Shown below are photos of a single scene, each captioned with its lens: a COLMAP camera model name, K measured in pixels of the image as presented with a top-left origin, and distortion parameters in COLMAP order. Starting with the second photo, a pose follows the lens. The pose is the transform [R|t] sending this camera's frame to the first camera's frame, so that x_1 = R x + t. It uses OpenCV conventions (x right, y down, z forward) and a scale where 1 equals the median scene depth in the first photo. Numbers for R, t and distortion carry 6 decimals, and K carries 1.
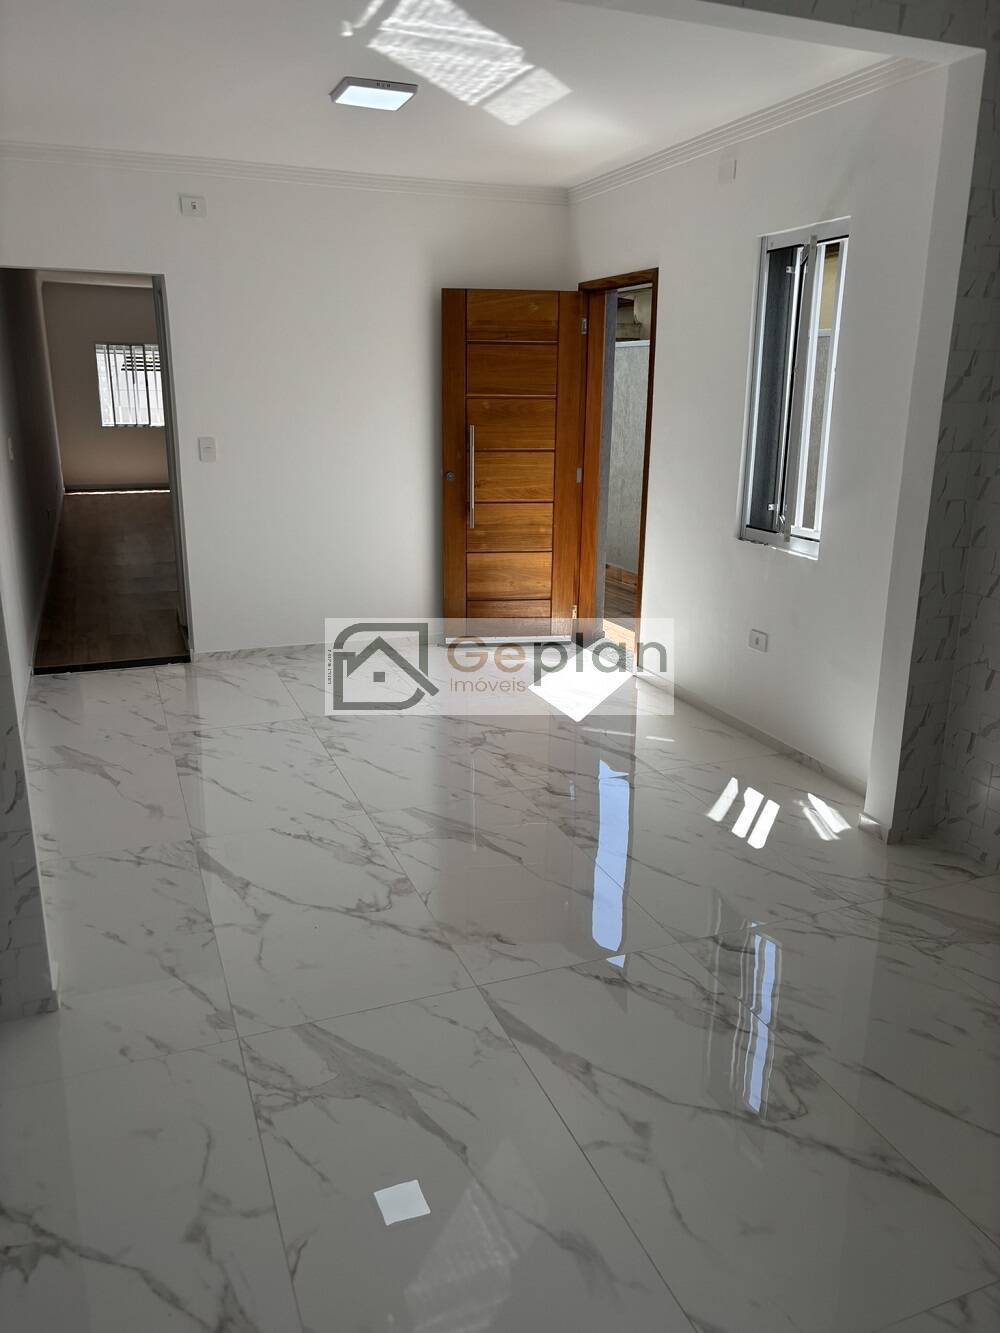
lens RADIAL K [[1004.0, 0, 501.5], [0, 1004.0, 666.5], [0, 0, 1]] dist [0.009024, 0.001361]
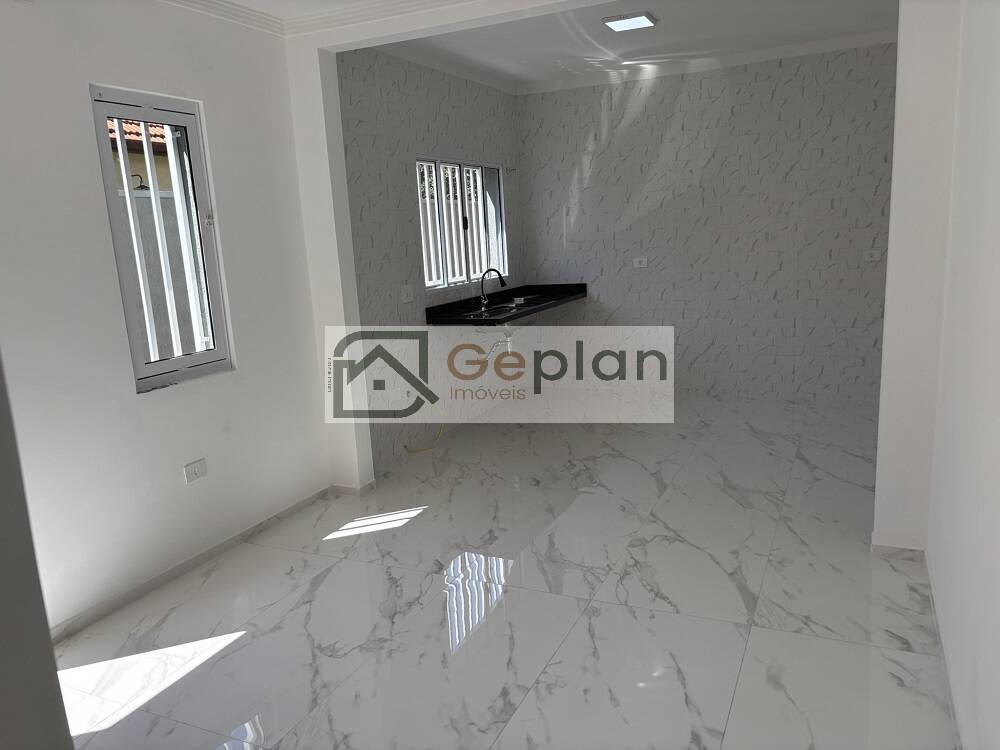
lens RADIAL K [[753.2, 0, 501.8], [0, 753.2, 376.5], [0, 0, 1]] dist [0.009024, 0.001361]
pose [[-0.689362, -0.114294, 0.715344, -0.723485], [0.242175, 0.894302, 0.376266, -0.464757], [-0.682738, 0.432622, -0.588818, 1.670363]]
